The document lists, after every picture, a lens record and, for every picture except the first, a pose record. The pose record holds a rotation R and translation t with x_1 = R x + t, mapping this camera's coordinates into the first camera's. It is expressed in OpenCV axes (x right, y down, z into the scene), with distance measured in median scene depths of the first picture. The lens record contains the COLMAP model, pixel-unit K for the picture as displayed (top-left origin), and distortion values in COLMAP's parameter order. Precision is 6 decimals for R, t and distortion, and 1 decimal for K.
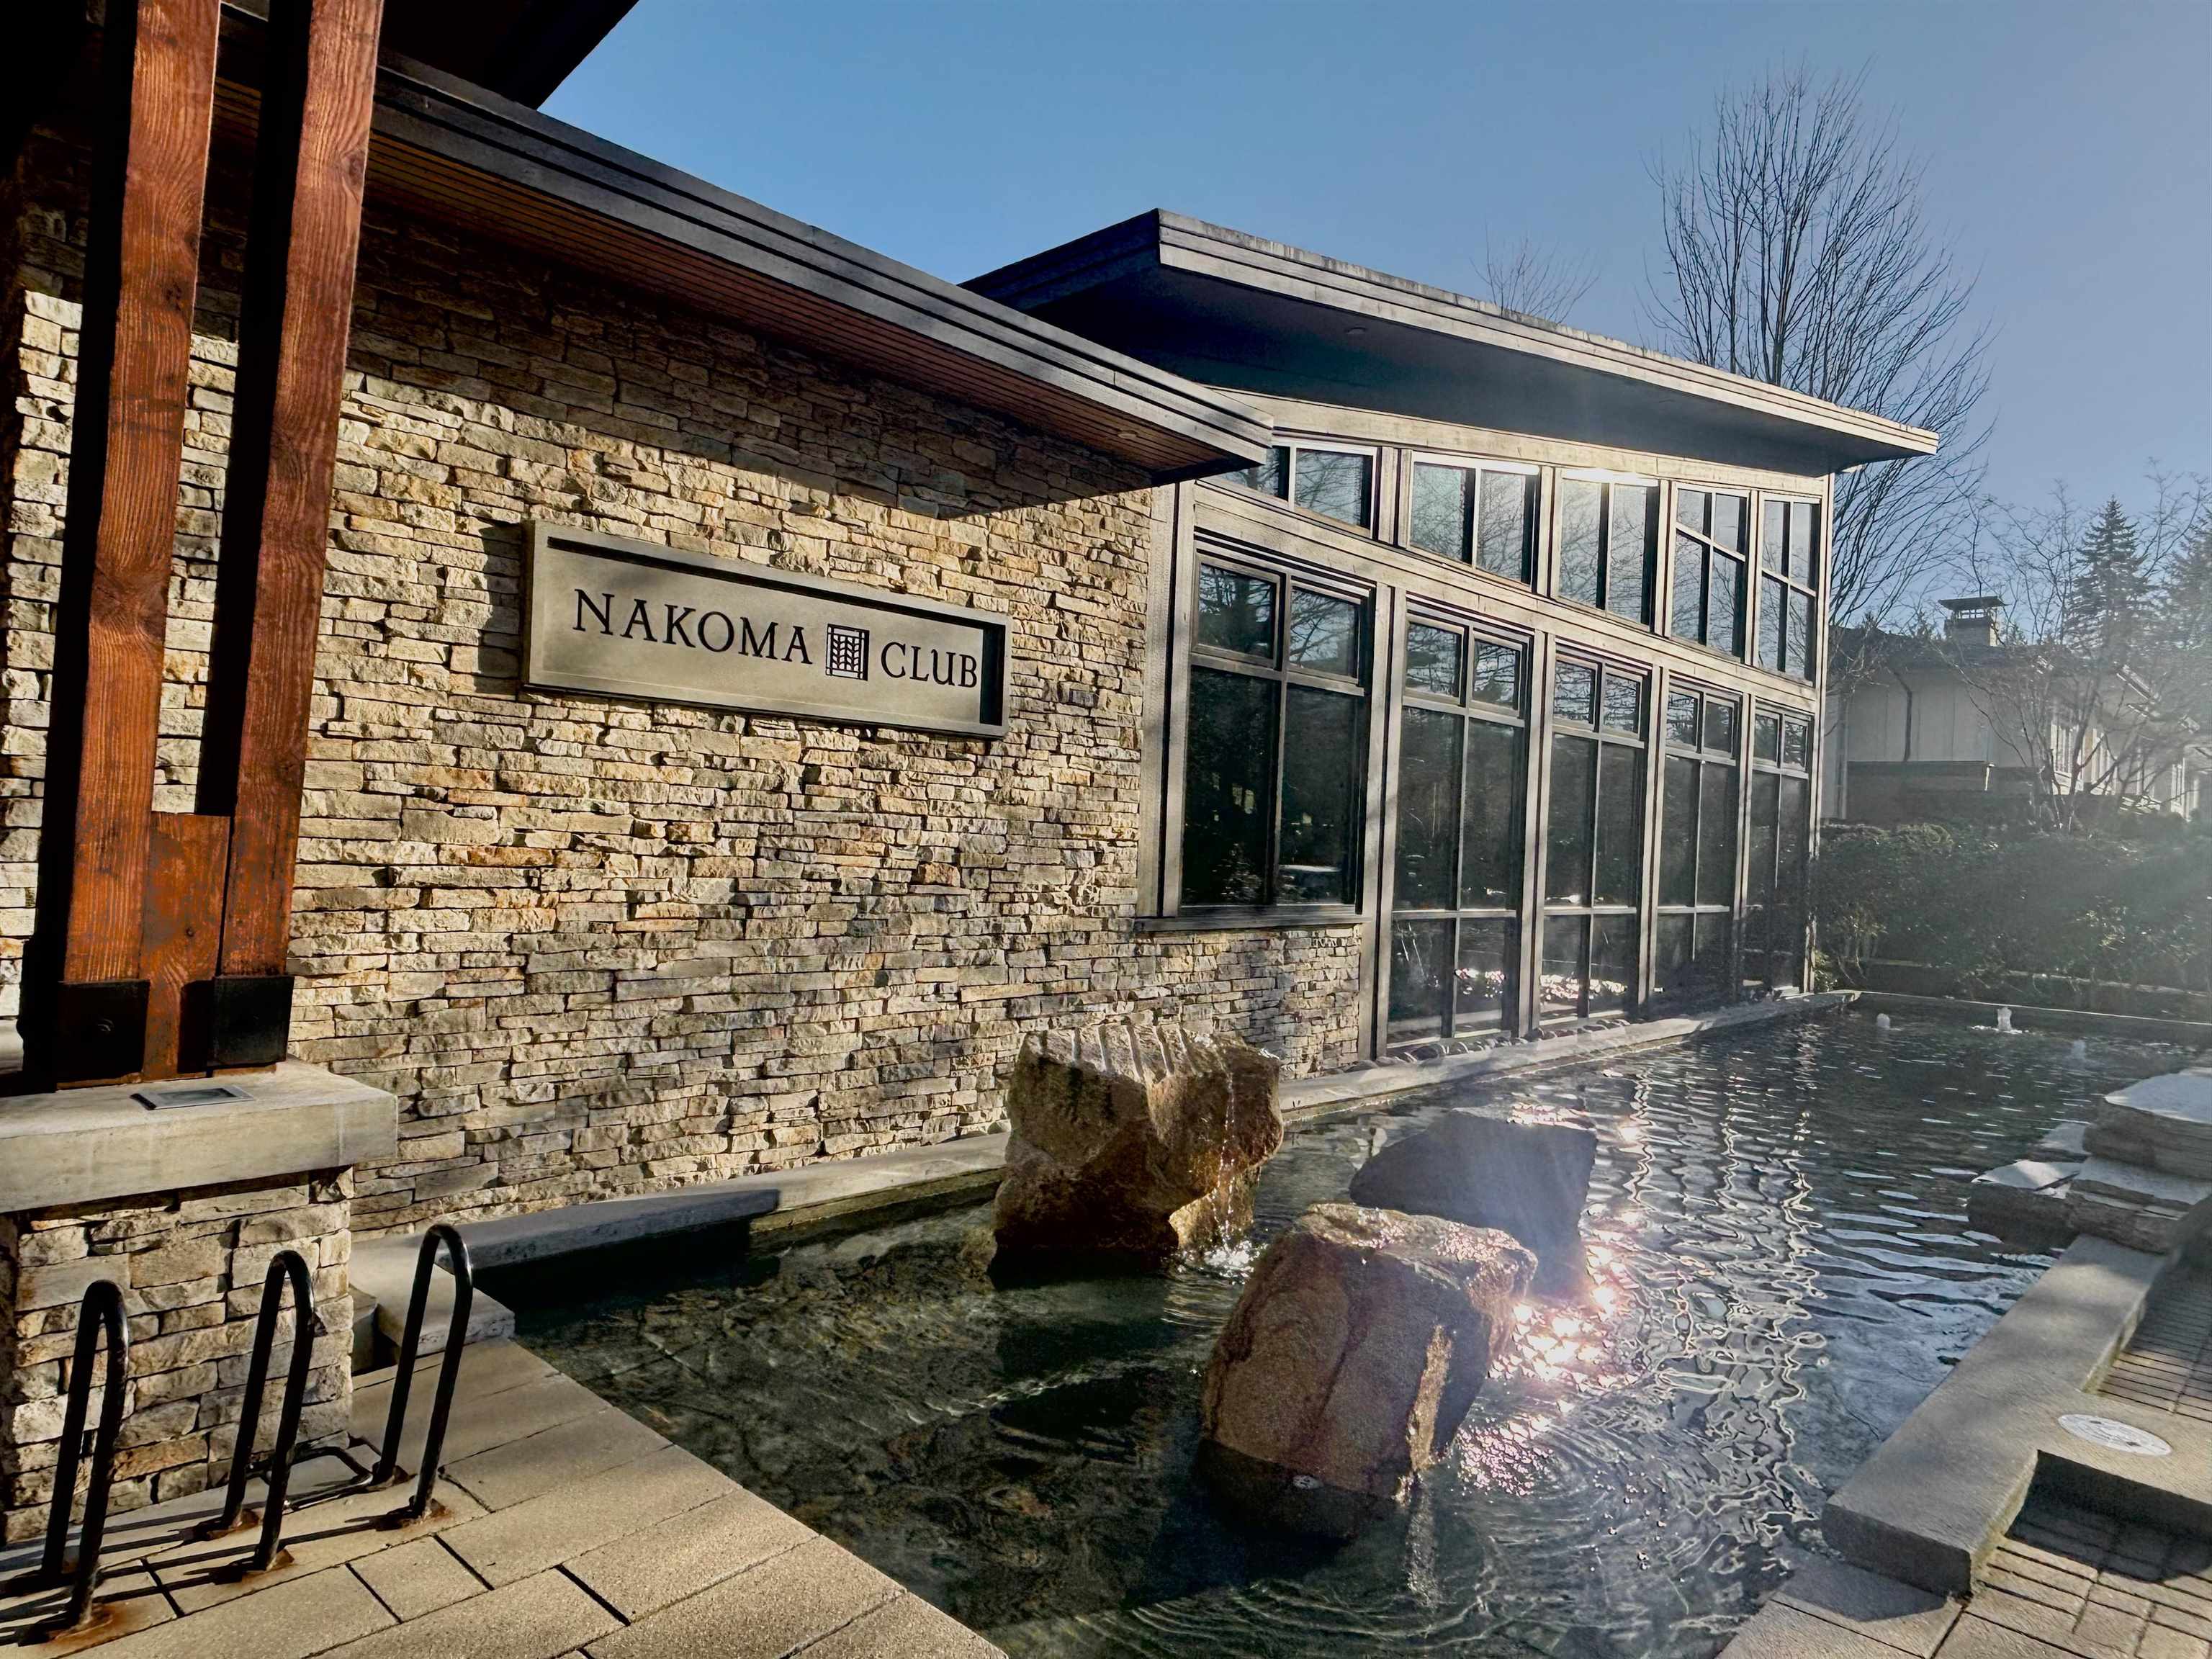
lens RADIAL K [[1396.3, 0, 1094.6], [0, 1396.3, 837.5], [0, 0, 1]] dist [0.009056, -0.006463]
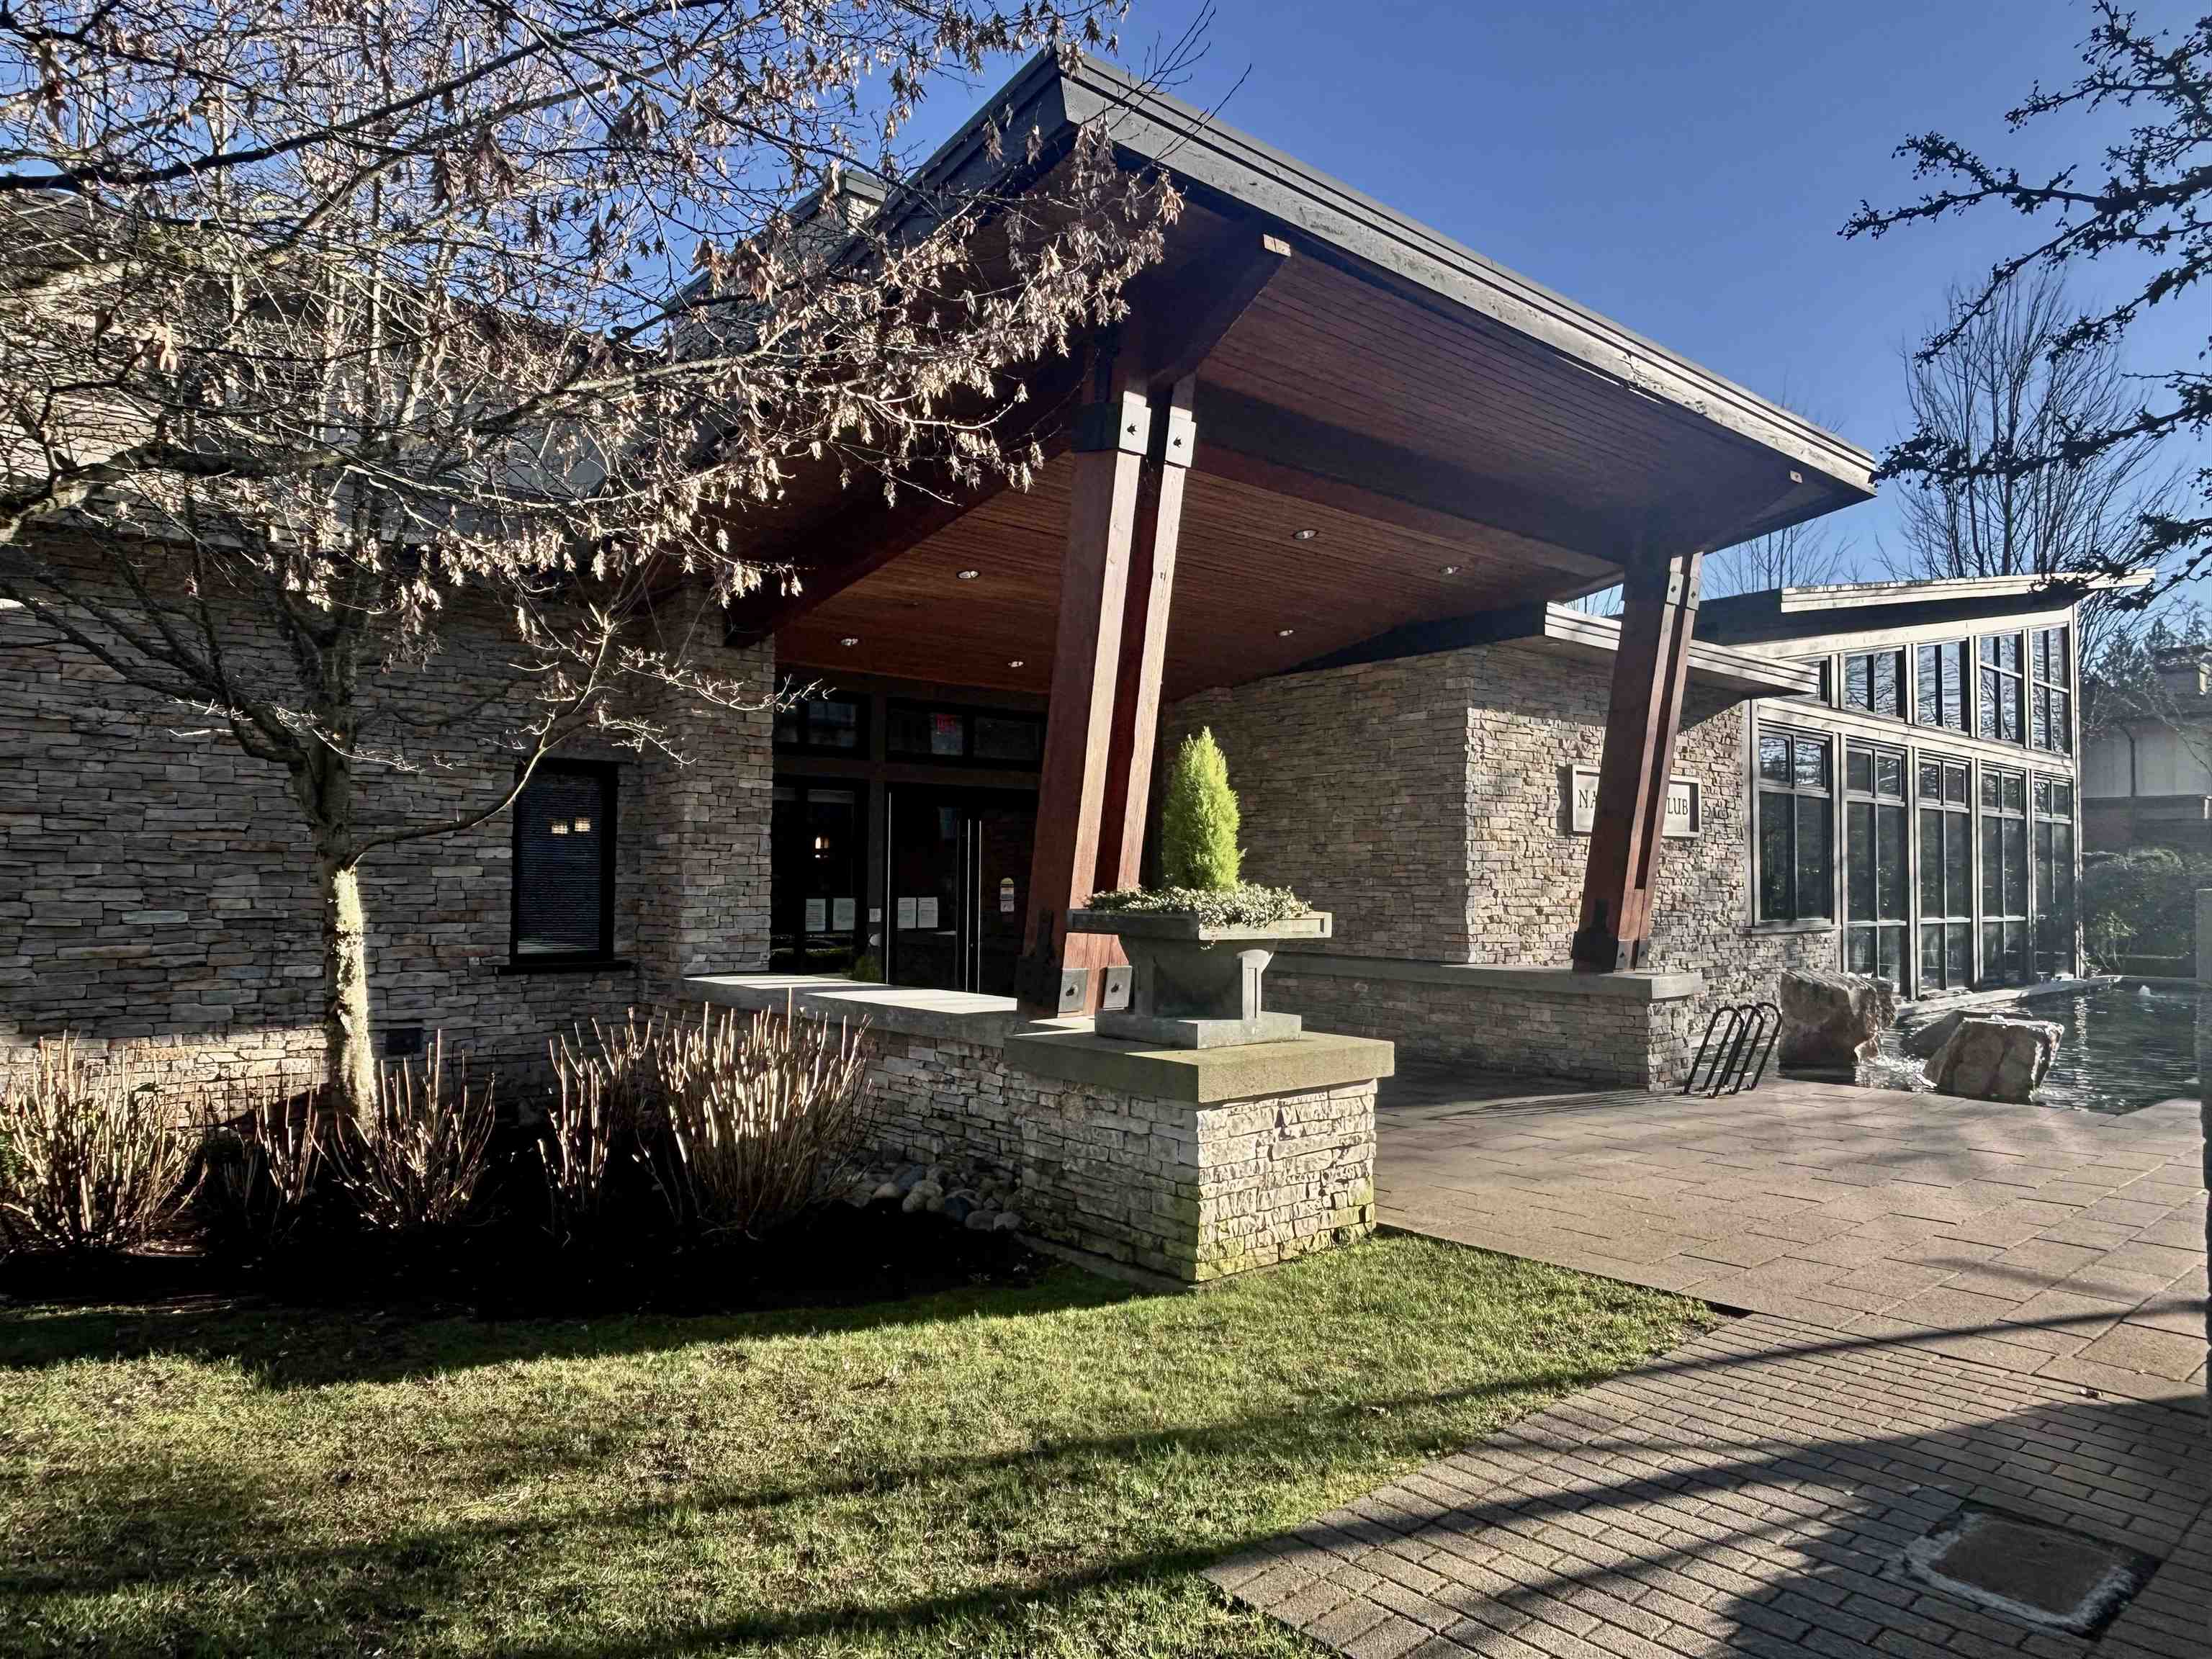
lens RADIAL K [[1396.3, 0, 1109.6], [0, 1396.3, 838.6], [0, 0, 1]] dist [0.009056, -0.006463]
pose [[0.995139, -0.037148, -0.091202, -0.807037], [0.034273, 0.998871, -0.032885, -0.036830], [0.092320, 0.029599, 0.995289, -1.212568]]
